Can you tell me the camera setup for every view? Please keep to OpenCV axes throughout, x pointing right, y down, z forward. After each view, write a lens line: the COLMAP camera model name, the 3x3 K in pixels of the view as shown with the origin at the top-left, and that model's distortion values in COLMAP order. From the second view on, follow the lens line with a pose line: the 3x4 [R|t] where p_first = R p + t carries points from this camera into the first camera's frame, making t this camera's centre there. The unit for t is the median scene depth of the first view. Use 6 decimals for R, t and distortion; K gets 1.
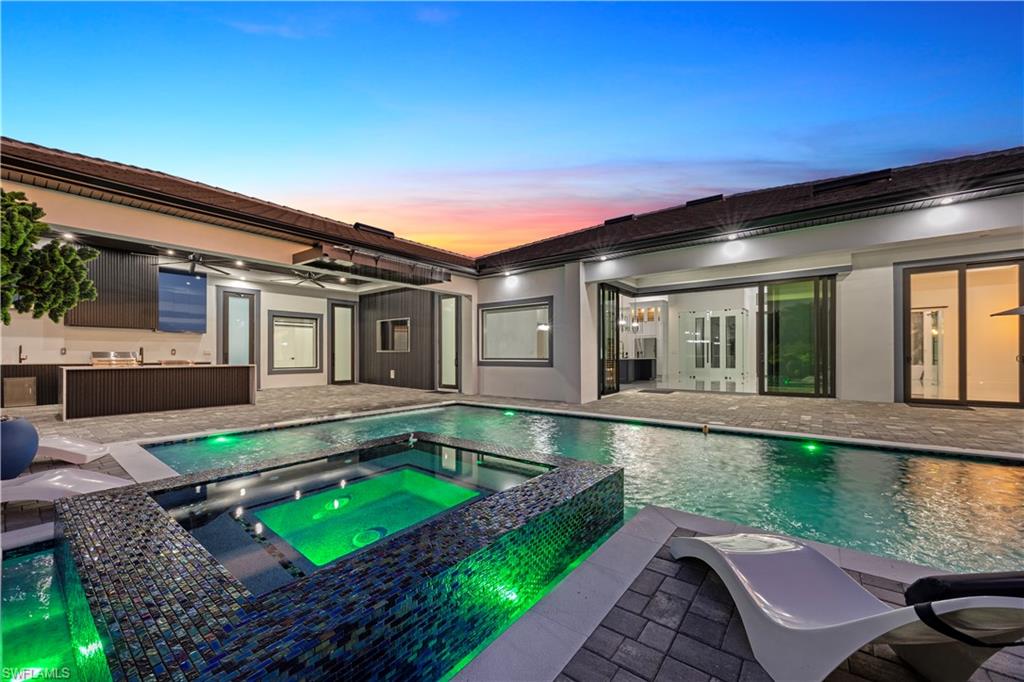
lens RADIAL K [[388.3, 0, 526.9], [0, 388.3, 355.8], [0, 0, 1]] dist [0.002968, 0.000050]
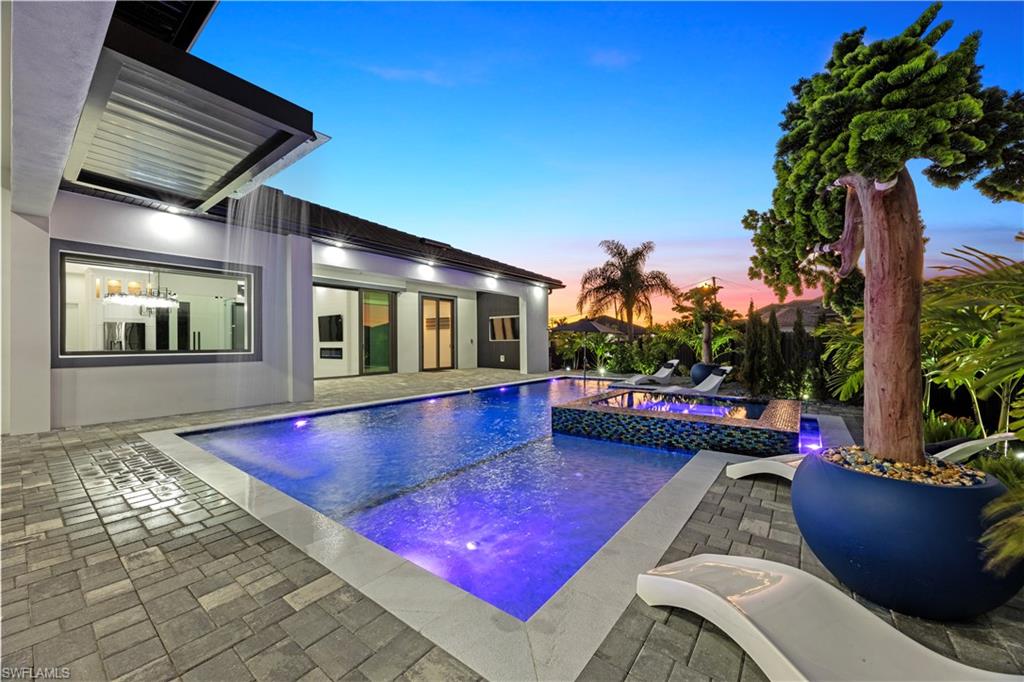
lens RADIAL K [[388.3, 0, 513.0], [0, 388.3, 343.3], [0, 0, 1]] dist [0.002968, 0.000050]
pose [[0.010543, 0.009367, 0.999901, -0.594089], [0.005993, 0.999938, -0.009431, 0.008252], [-0.999926, 0.006092, 0.010486, 0.430873]]
